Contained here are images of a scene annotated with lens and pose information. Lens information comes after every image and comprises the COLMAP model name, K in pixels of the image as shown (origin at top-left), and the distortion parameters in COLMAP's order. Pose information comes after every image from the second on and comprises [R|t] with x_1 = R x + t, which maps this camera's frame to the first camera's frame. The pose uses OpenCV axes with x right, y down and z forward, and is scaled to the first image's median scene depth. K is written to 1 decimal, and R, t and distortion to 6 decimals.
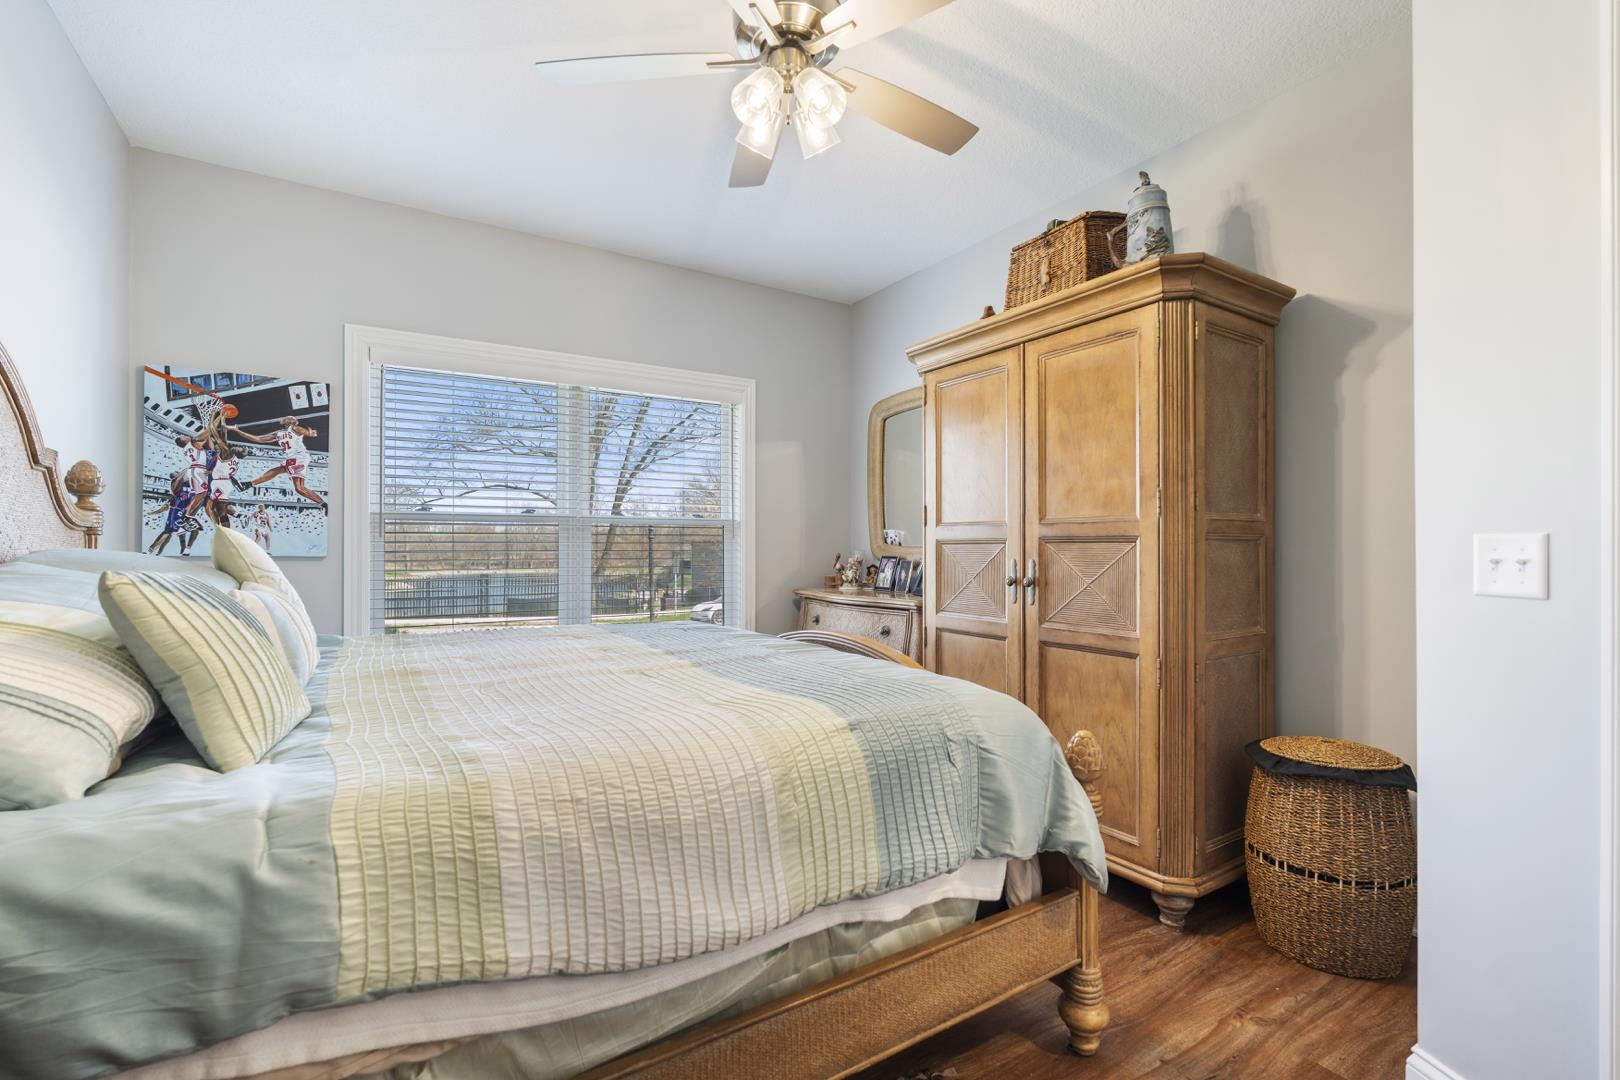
lens RADIAL K [[720.5, 0, 805.9], [0, 720.5, 546.1], [0, 0, 1]] dist [-0.002235, 0.000448]
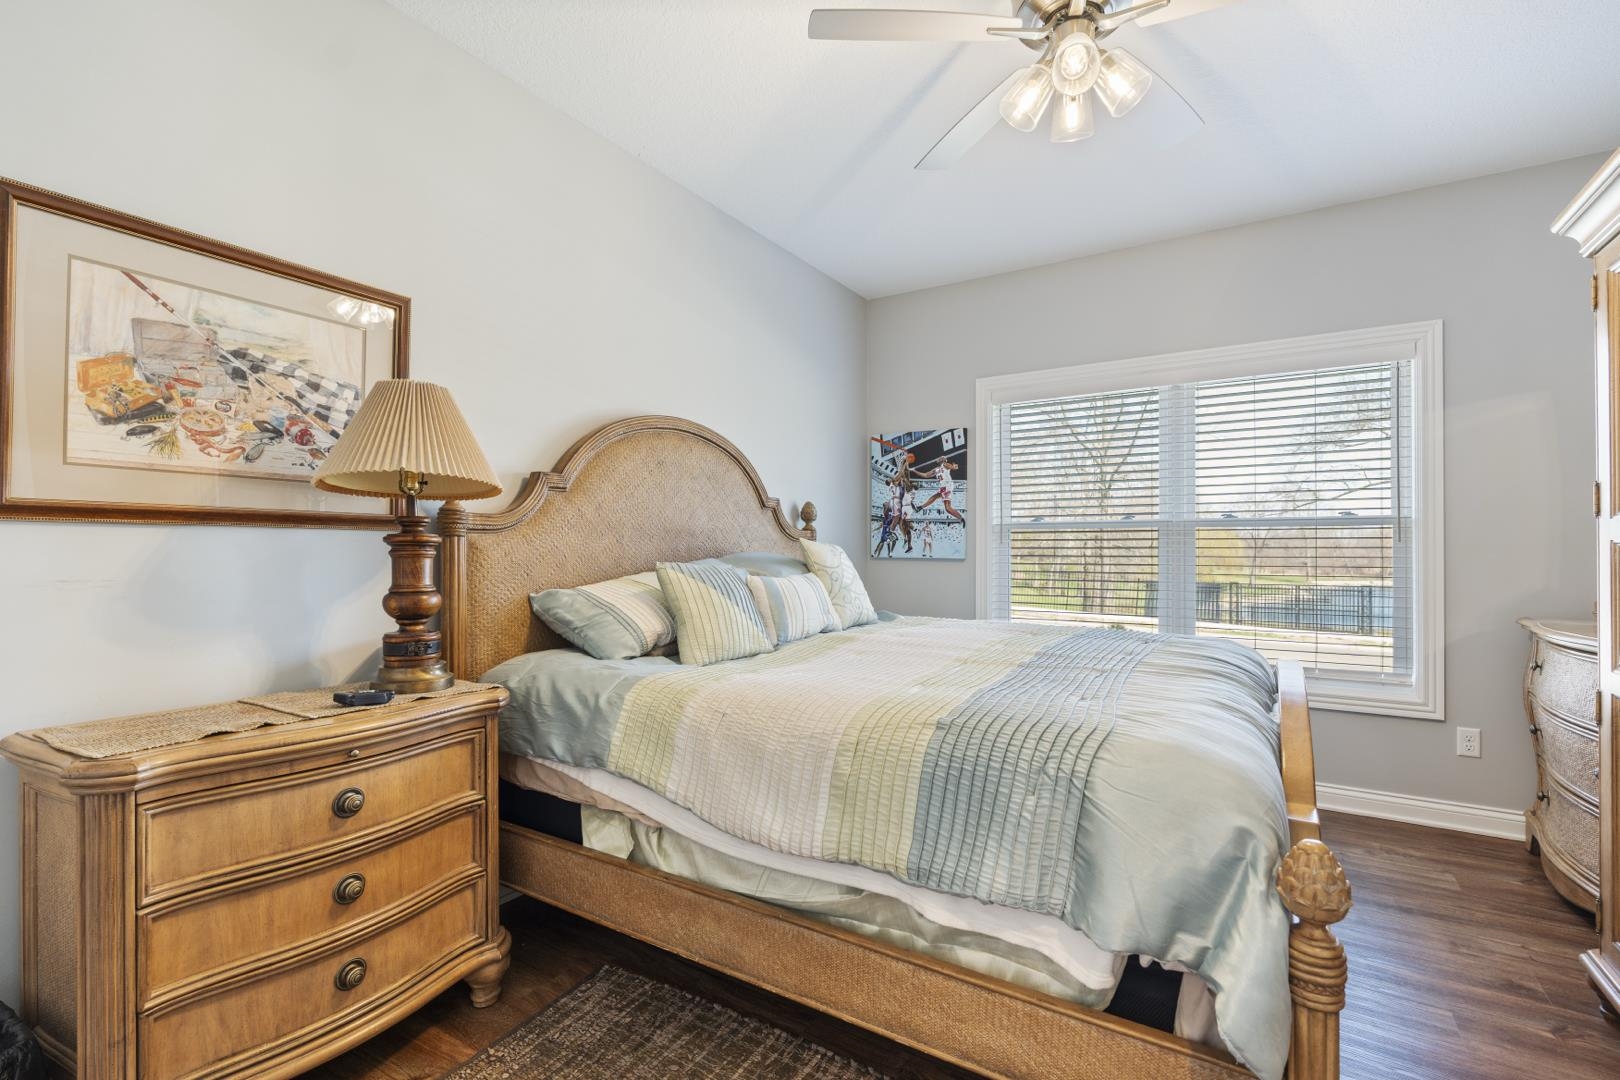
lens RADIAL K [[720.5, 0, 808.0], [0, 720.5, 546.7], [0, 0, 1]] dist [-0.002235, 0.000448]
pose [[0.435538, -0.005697, -0.900153, 0.422711], [-0.003156, 0.999964, -0.007856, 0.003548], [0.900165, 0.006262, 0.435504, 0.179899]]
